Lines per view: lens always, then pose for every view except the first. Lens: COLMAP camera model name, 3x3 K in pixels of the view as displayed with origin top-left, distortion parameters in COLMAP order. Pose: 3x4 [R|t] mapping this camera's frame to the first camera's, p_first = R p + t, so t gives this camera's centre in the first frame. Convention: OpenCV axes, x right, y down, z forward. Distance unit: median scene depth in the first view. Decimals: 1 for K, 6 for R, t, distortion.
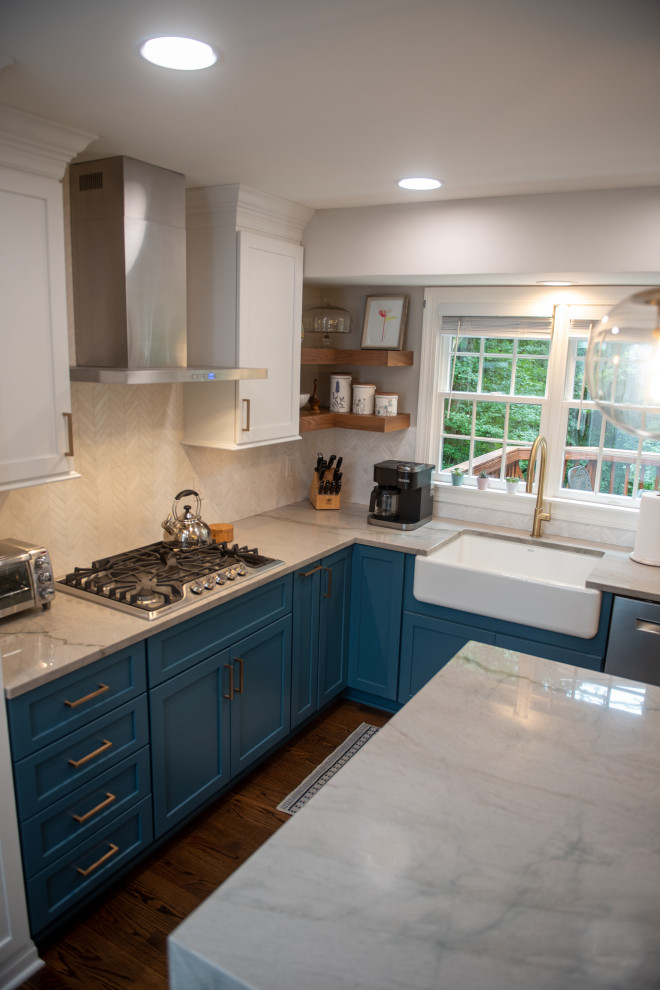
lens RADIAL K [[676.0, 0, 332.9], [0, 676.0, 495.4], [0, 0, 1]] dist [-0.050103, -0.002177]
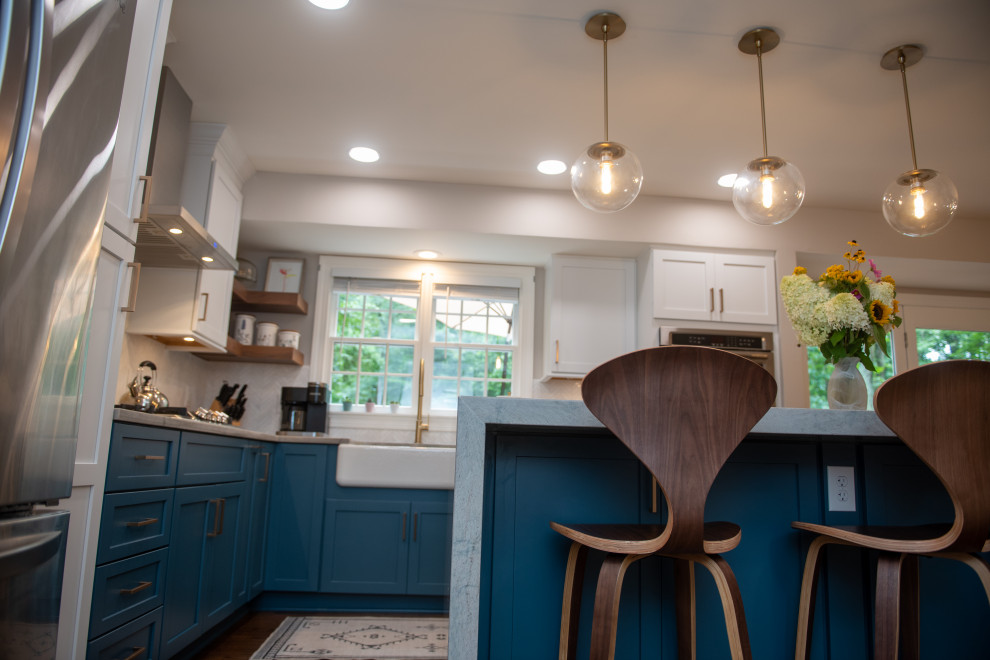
lens RADIAL K [[676.0, 0, 493.4], [0, 676.0, 334.6], [0, 0, 1]] dist [-0.050103, -0.002177]
pose [[0.816118, 0.103620, 0.568520, -0.304883], [0.117141, 0.933706, -0.338337, 0.300552], [-0.565889, 0.342720, 0.749876, -0.082324]]
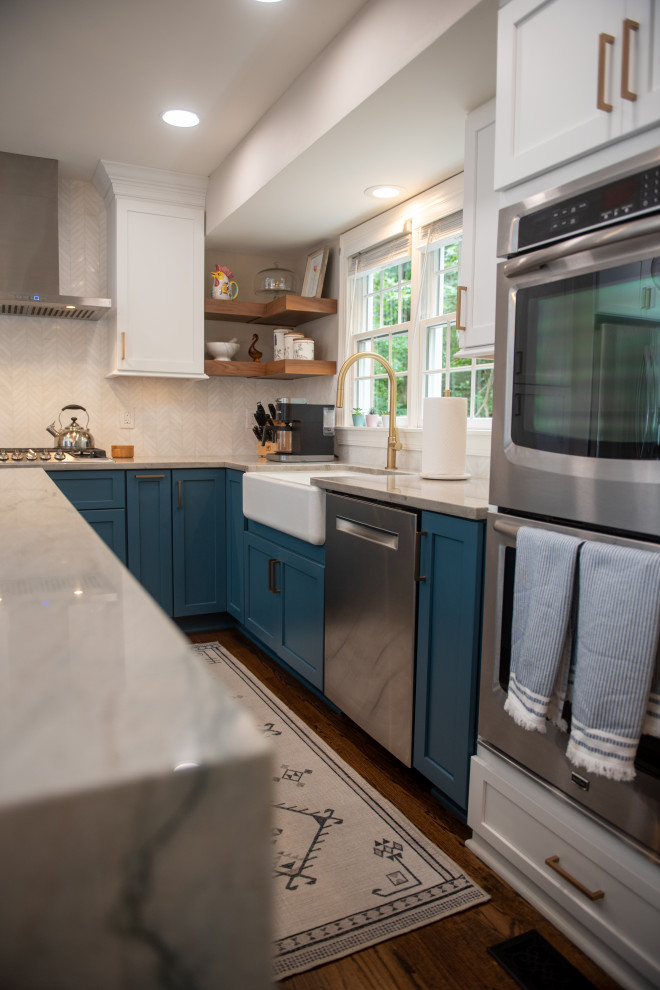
lens RADIAL K [[676.0, 0, 332.9], [0, 676.0, 495.4], [0, 0, 1]] dist [-0.050103, -0.002177]
pose [[0.841165, 0.037811, -0.539455, 0.705649], [-0.102371, 0.990649, -0.090190, 0.180701], [0.531001, 0.131089, 0.837170, 0.190658]]
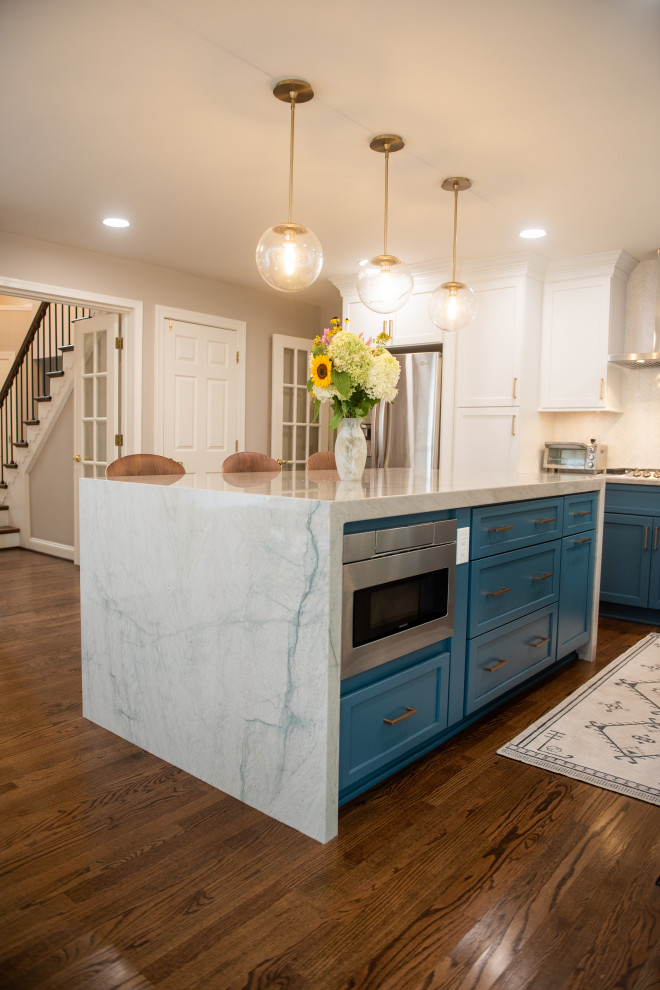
lens RADIAL K [[676.0, 0, 332.9], [0, 676.0, 495.4], [0, 0, 1]] dist [-0.050103, -0.002177]
pose [[-0.154254, 0.044937, -0.987009, 1.139982], [-0.233361, 0.969045, 0.080590, 0.163783], [0.960077, 0.242761, -0.138992, 0.341739]]
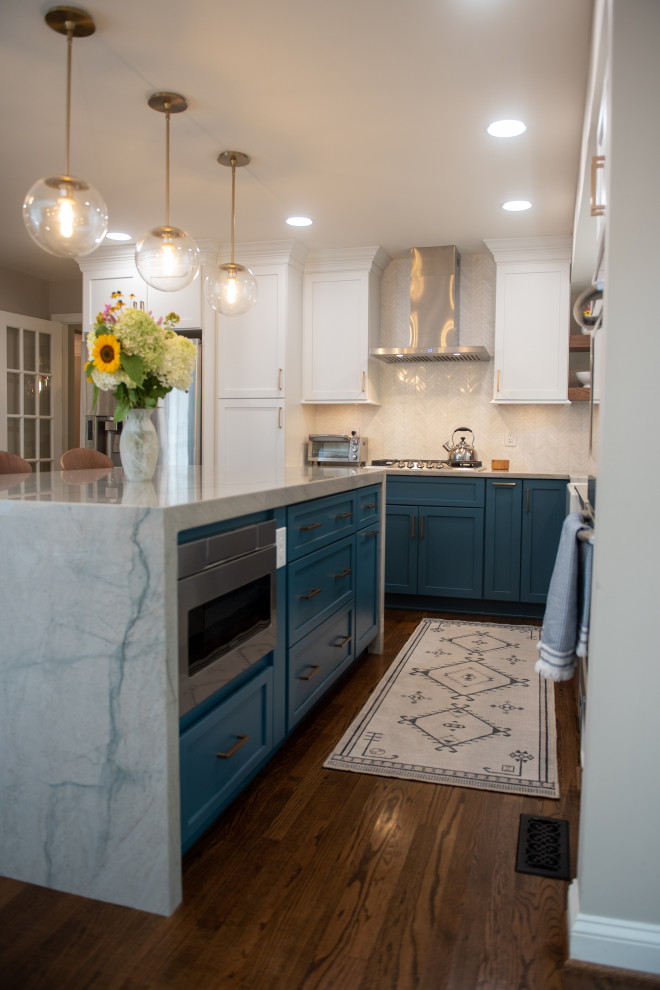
lens RADIAL K [[705.4, 0, 347.2], [0, 705.4, 476.7], [0, 0, 1]] dist [-0.049609, -0.003931]
pose [[0.260943, 0.022919, -0.965082, 1.097007], [-0.208705, 0.977414, -0.033219, 0.180957], [0.942524, 0.210086, 0.259833, 0.261334]]
